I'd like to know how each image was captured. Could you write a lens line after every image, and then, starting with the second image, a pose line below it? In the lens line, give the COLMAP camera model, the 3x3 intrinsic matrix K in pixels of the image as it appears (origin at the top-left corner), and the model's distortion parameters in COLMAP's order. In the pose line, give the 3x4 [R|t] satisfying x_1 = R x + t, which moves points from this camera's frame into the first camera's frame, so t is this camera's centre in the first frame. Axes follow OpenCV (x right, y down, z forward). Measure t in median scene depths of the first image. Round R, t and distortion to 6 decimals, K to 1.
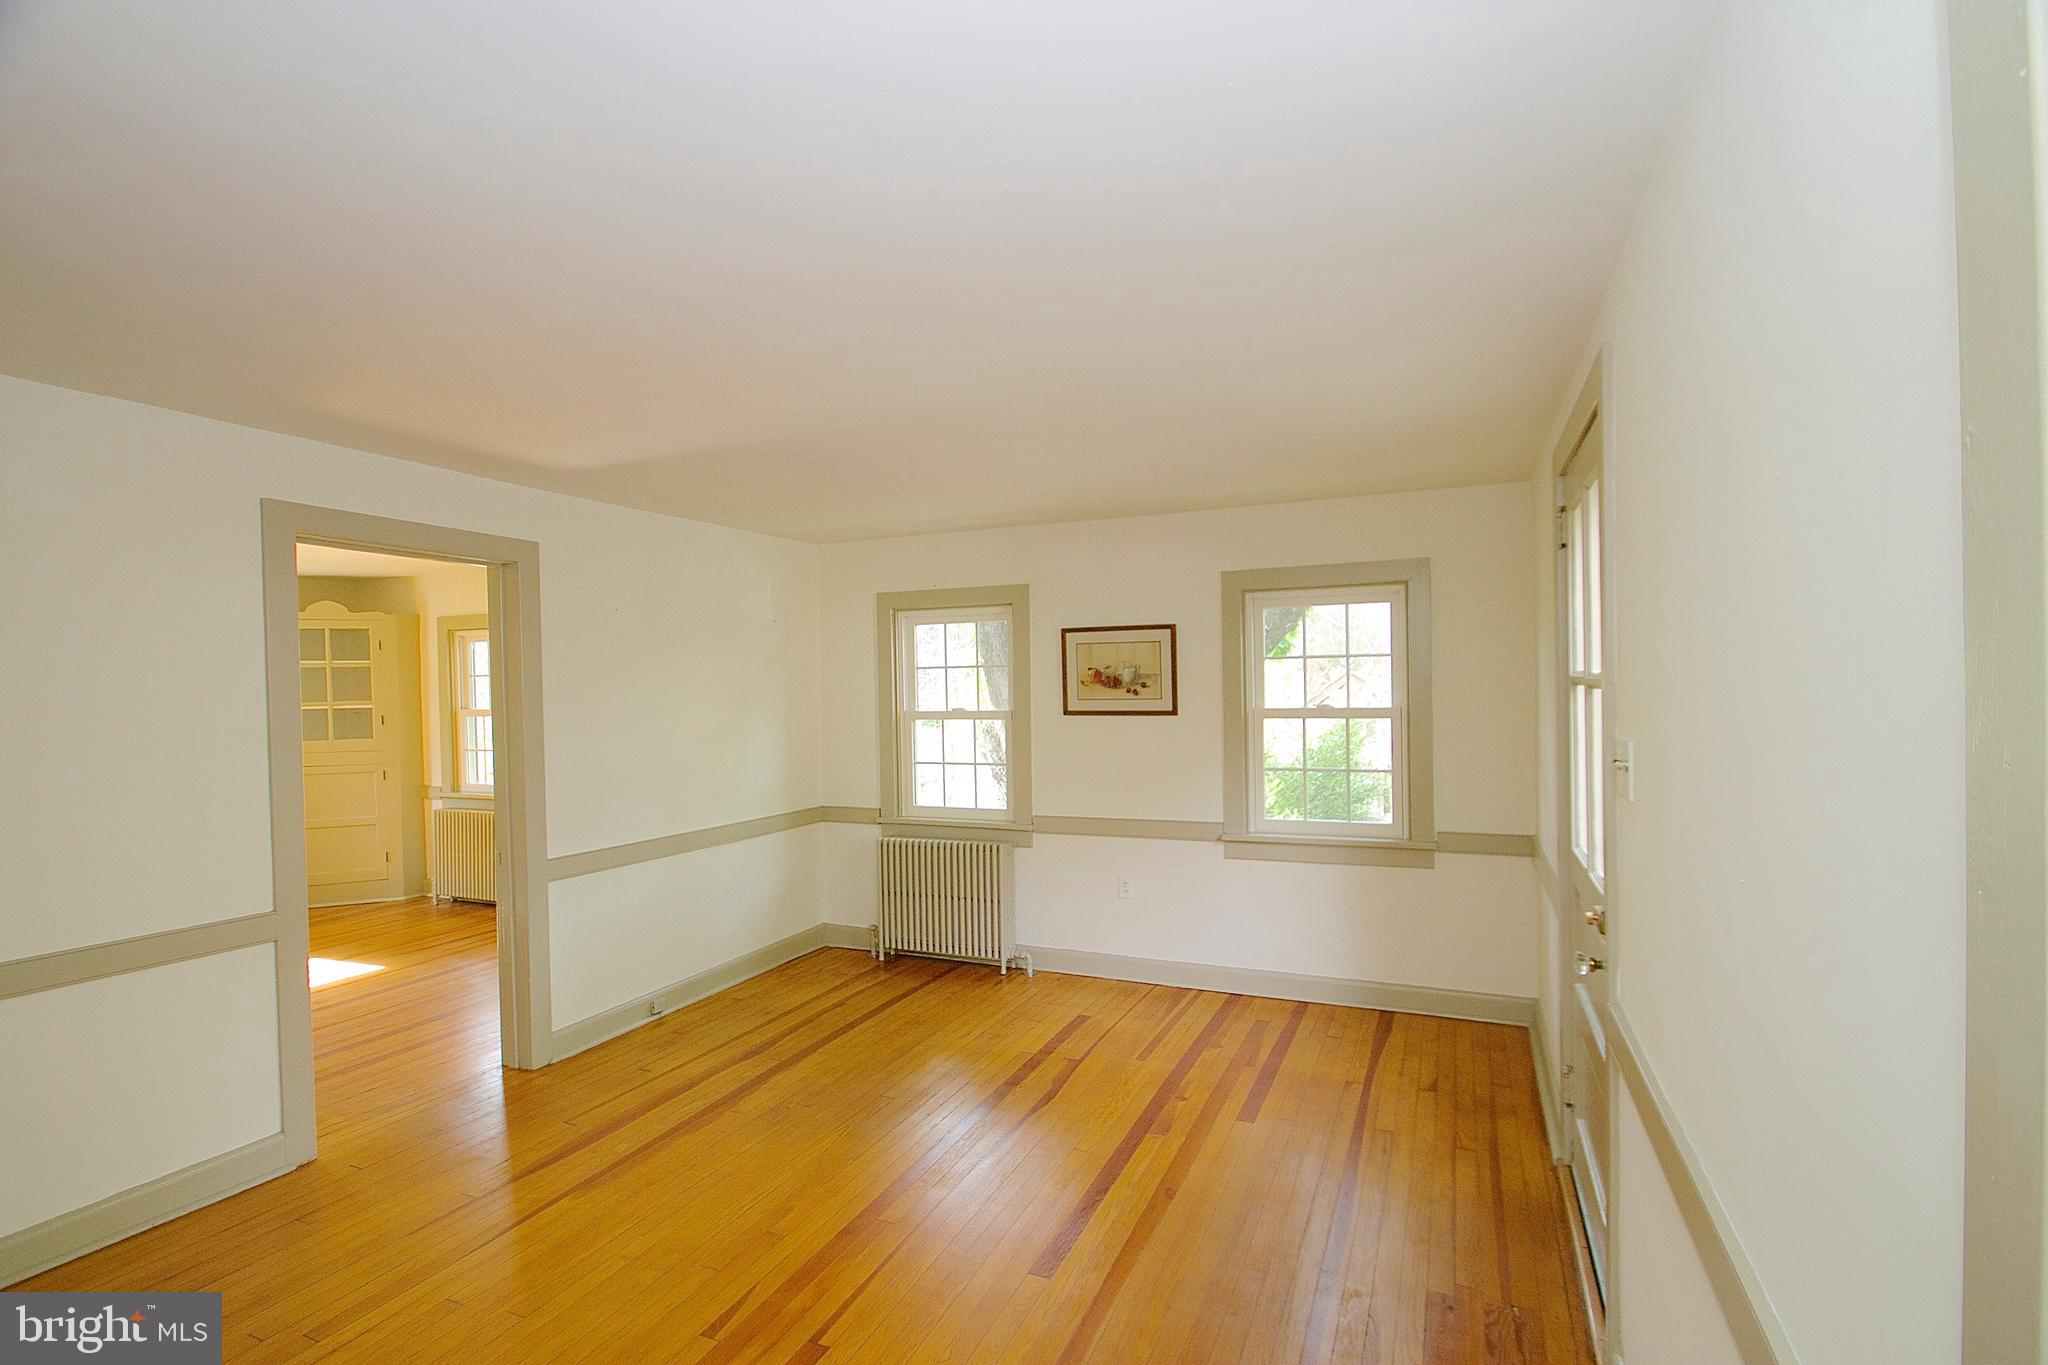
lens RADIAL K [[965.5, 0, 1030.4], [0, 965.5, 693.0], [0, 0, 1]] dist [0.010690, 0.000033]
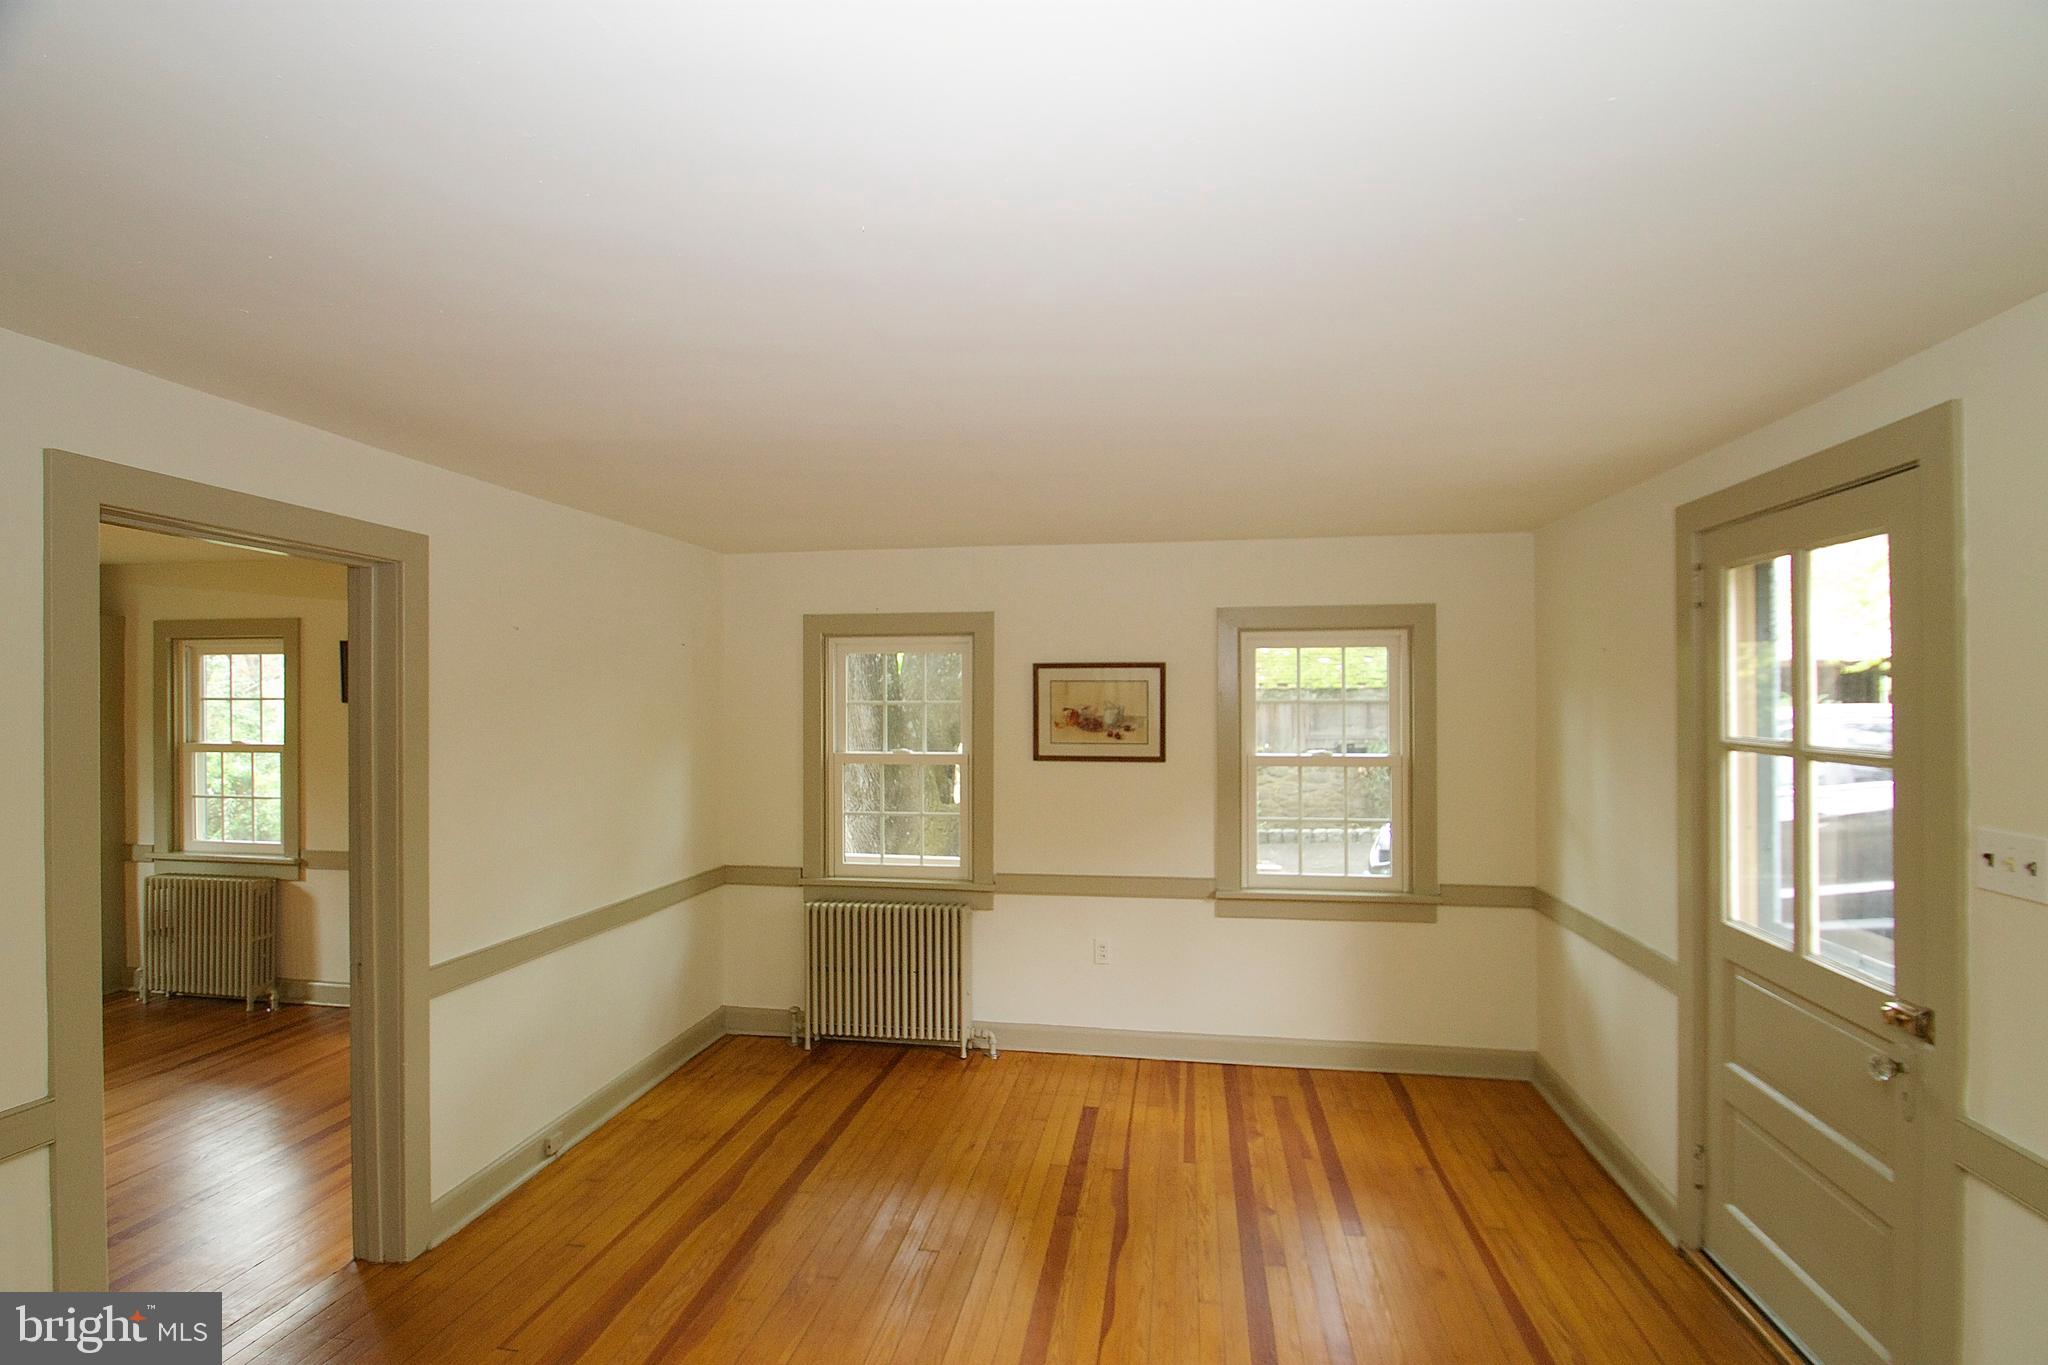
lens RADIAL K [[961.6, 0, 1032.6], [0, 961.6, 692.7], [0, 0, 1]] dist [0.015780, -0.016278]
pose [[0.967427, 0.016718, 0.252596, -0.222512], [-0.011690, 0.999703, -0.021393, -0.023753], [-0.252879, 0.017744, 0.967335, 0.158944]]
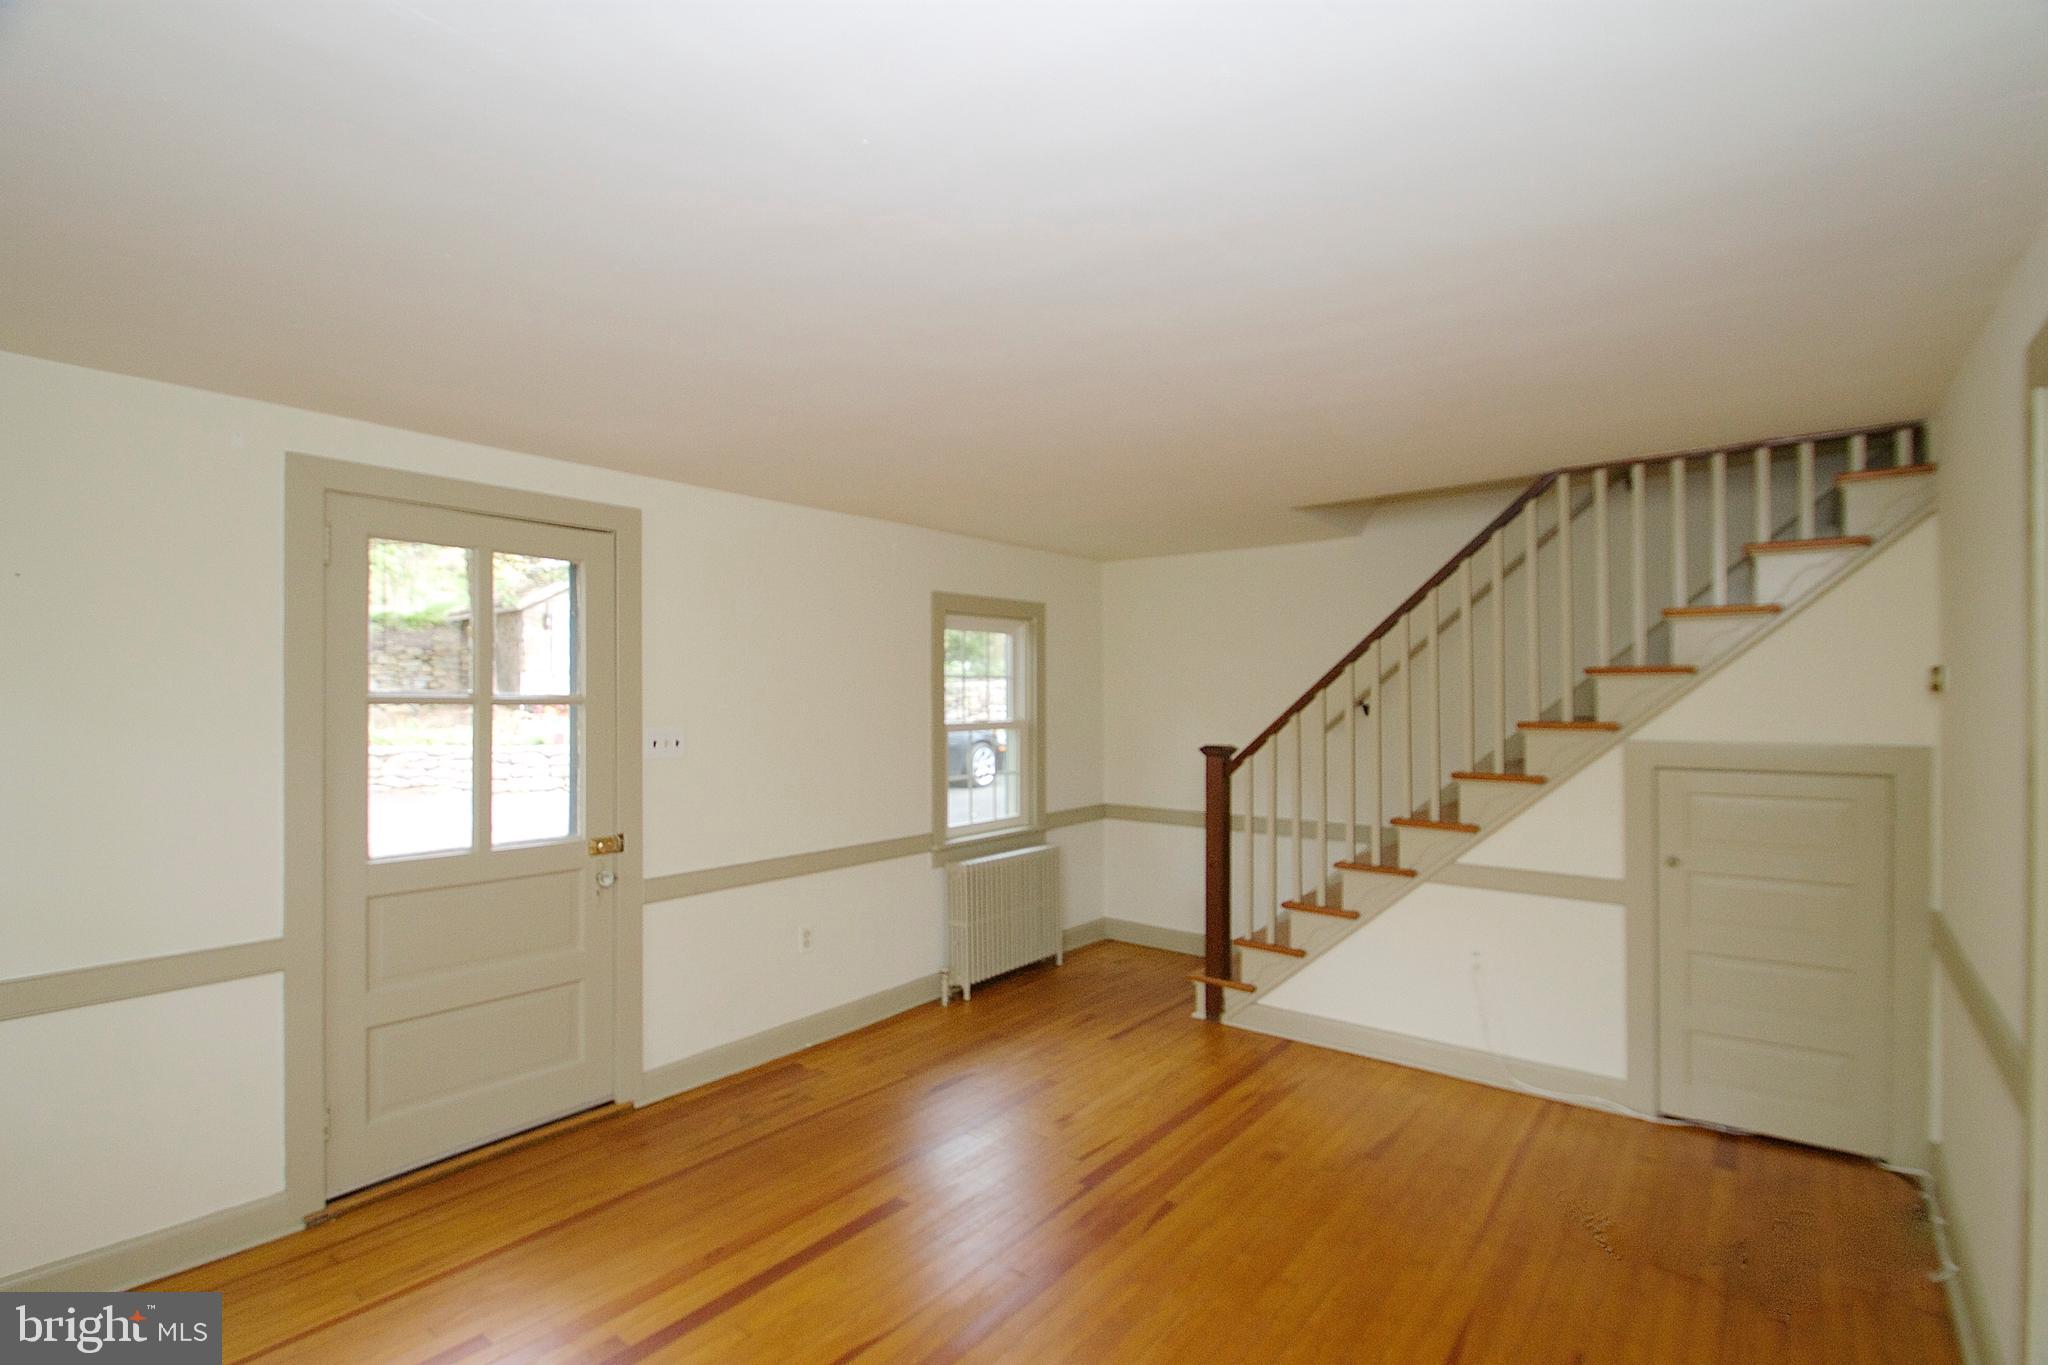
lens RADIAL K [[961.6, 0, 1032.6], [0, 961.6, 692.7], [0, 0, 1]] dist [0.015780, -0.016278]
pose [[-0.969623, 0.022355, 0.243579, -0.244647], [0.024282, 0.999693, 0.004911, -0.006539], [-0.243395, 0.010676, -0.969869, 1.157163]]
